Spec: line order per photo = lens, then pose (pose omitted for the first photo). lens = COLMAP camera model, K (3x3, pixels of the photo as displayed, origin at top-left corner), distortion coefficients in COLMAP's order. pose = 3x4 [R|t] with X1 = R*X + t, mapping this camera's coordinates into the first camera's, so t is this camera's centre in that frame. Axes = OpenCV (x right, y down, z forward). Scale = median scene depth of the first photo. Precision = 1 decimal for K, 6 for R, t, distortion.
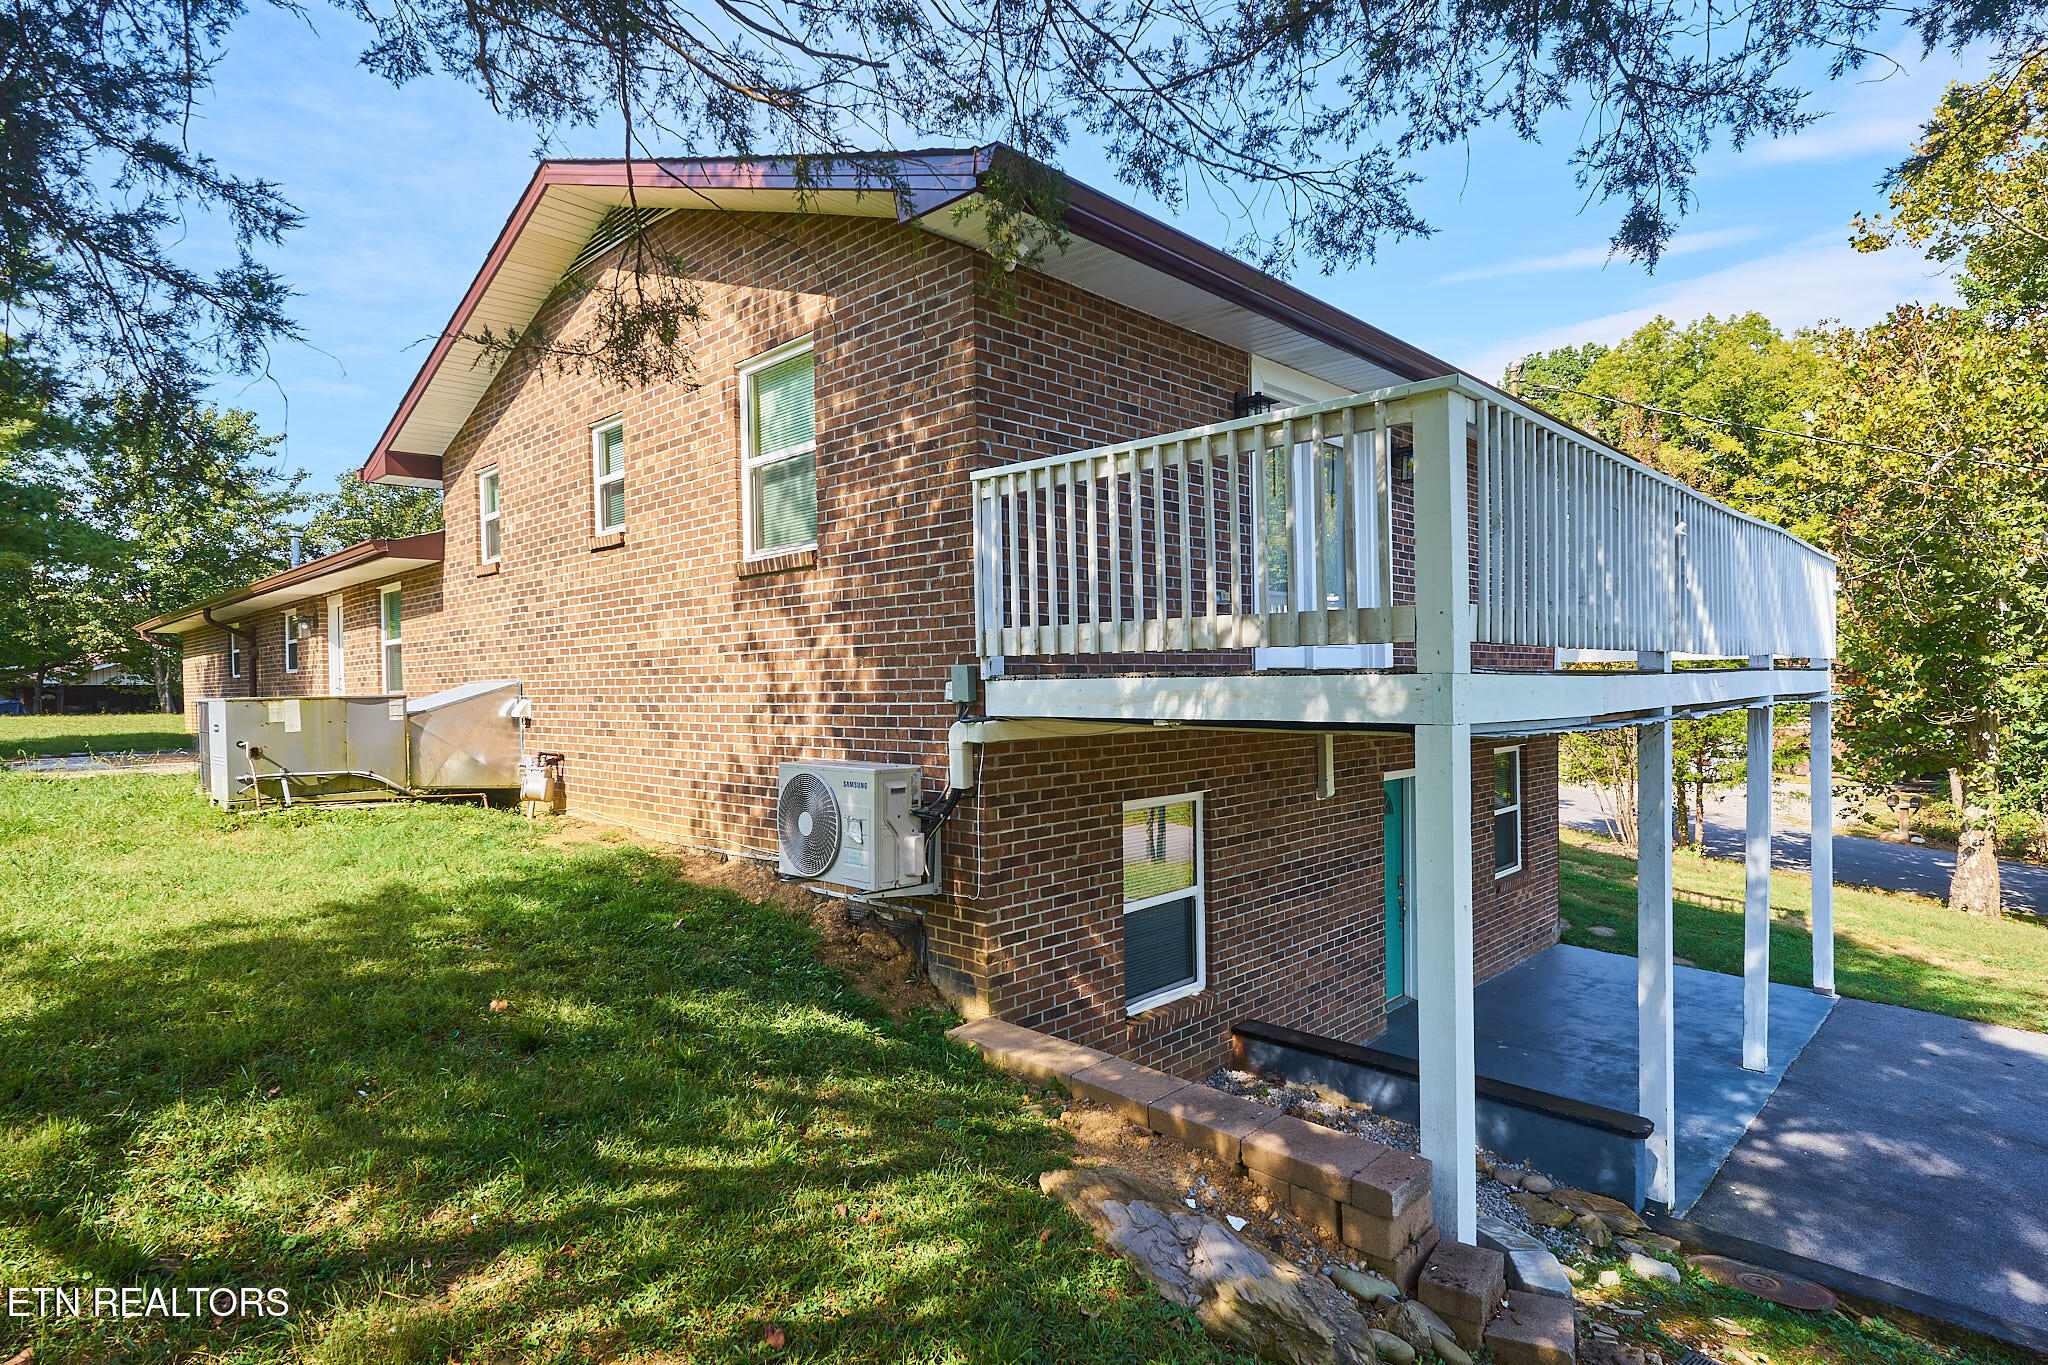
lens RADIAL K [[1061.2, 0, 1024.0], [0, 1061.2, 682.5], [0, 0, 1]] dist [-0.001649, -0.000654]
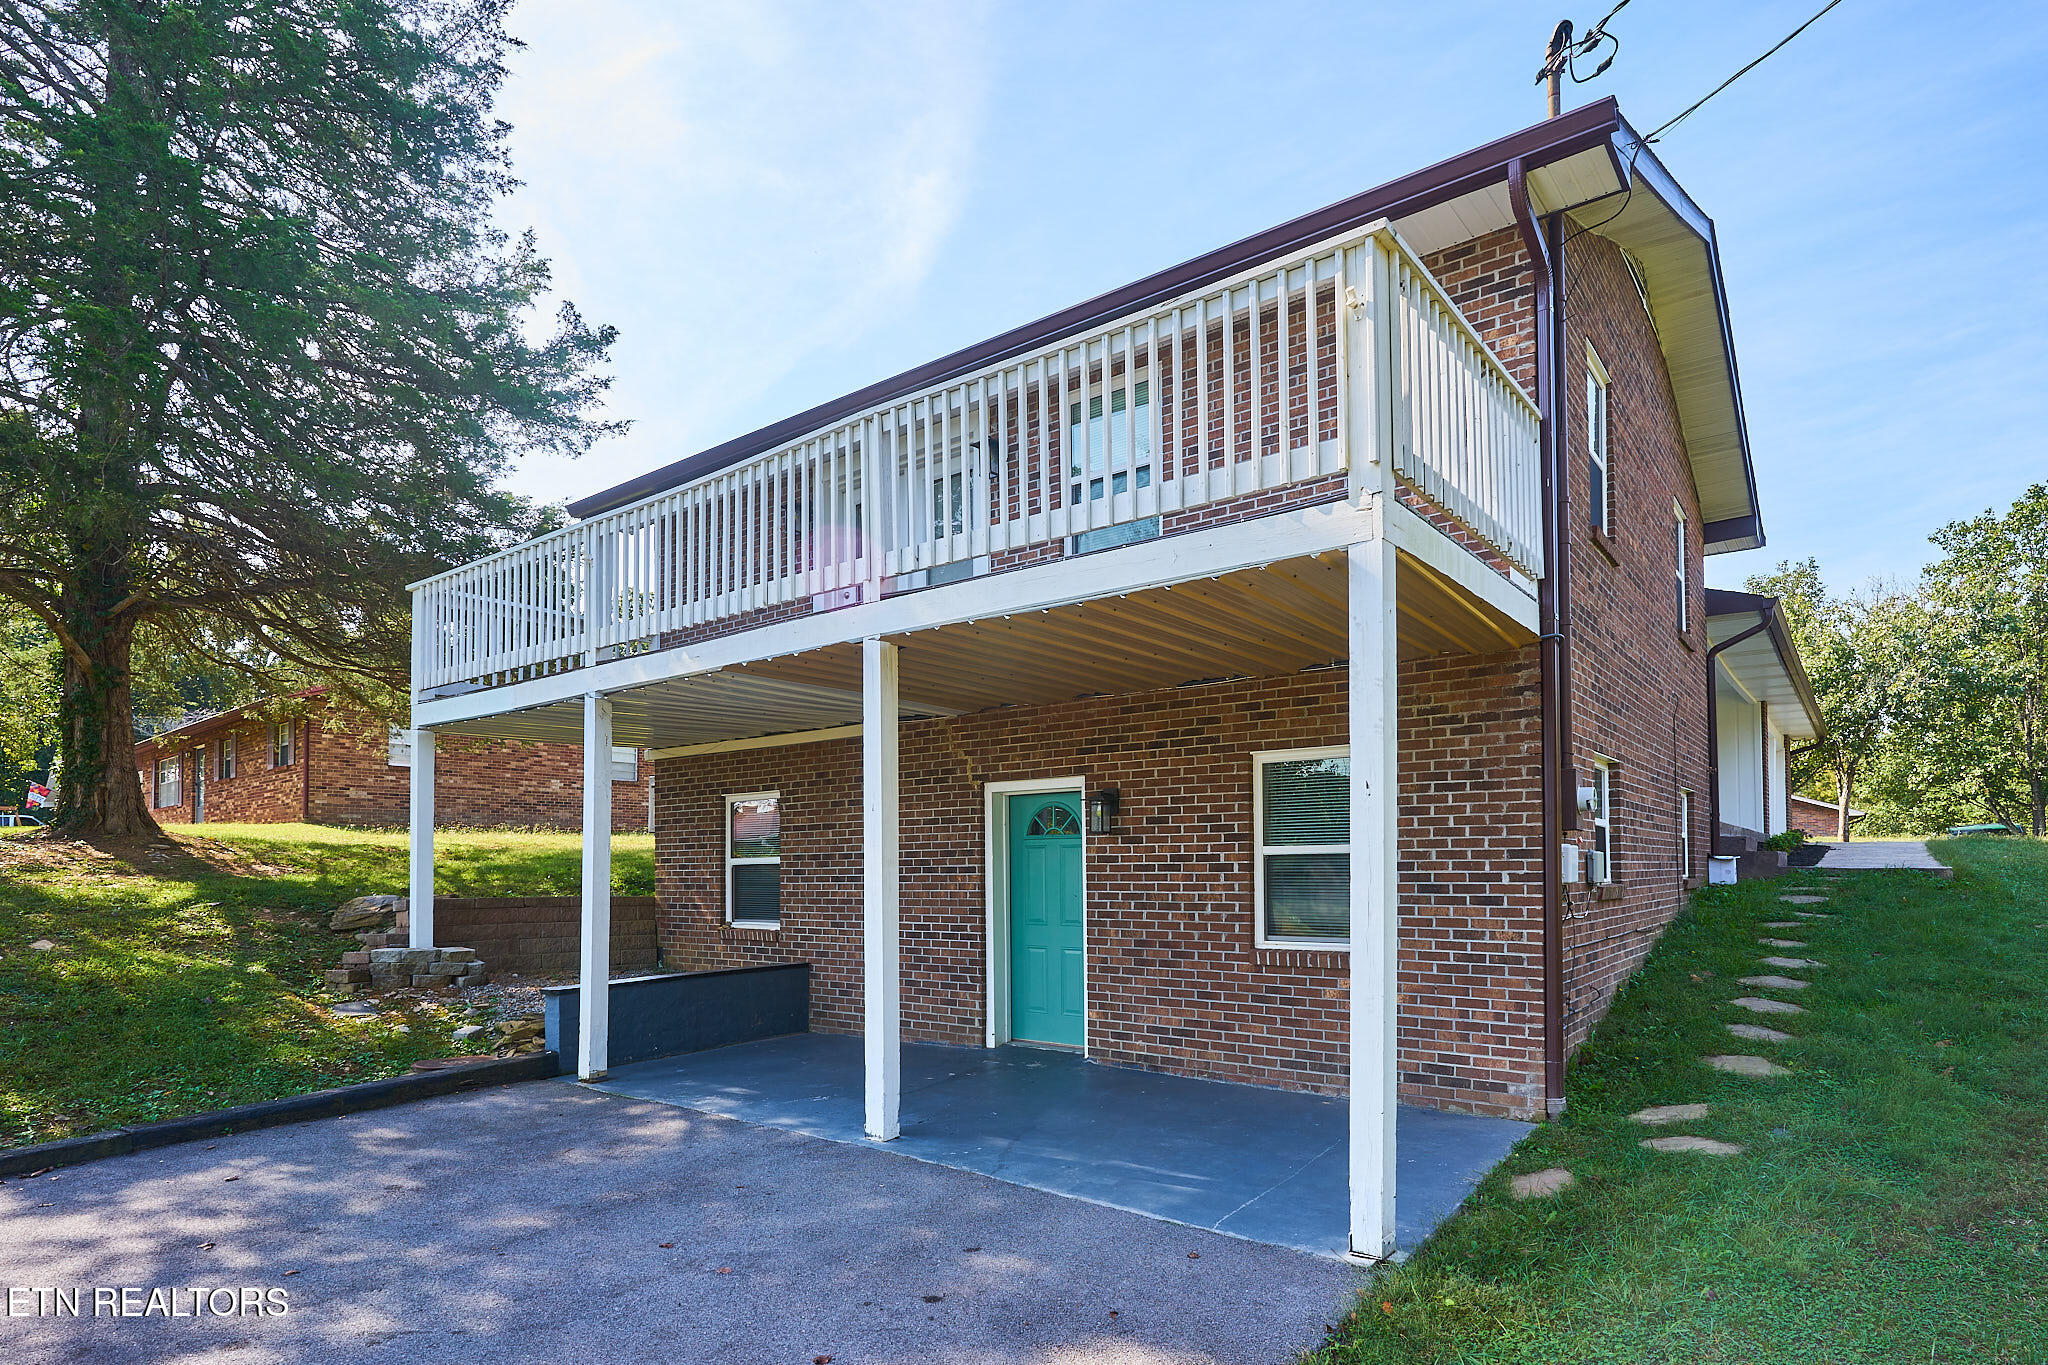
lens RADIAL K [[1061.2, 0, 1024.0], [0, 1061.2, 682.5], [0, 0, 1]] dist [-0.001649, -0.000654]
pose [[0.108951, -0.177827, -0.978012, 1.480990], [-0.002120, 0.983825, -0.179120, 0.189438], [0.994045, 0.021589, 0.106811, 1.027765]]
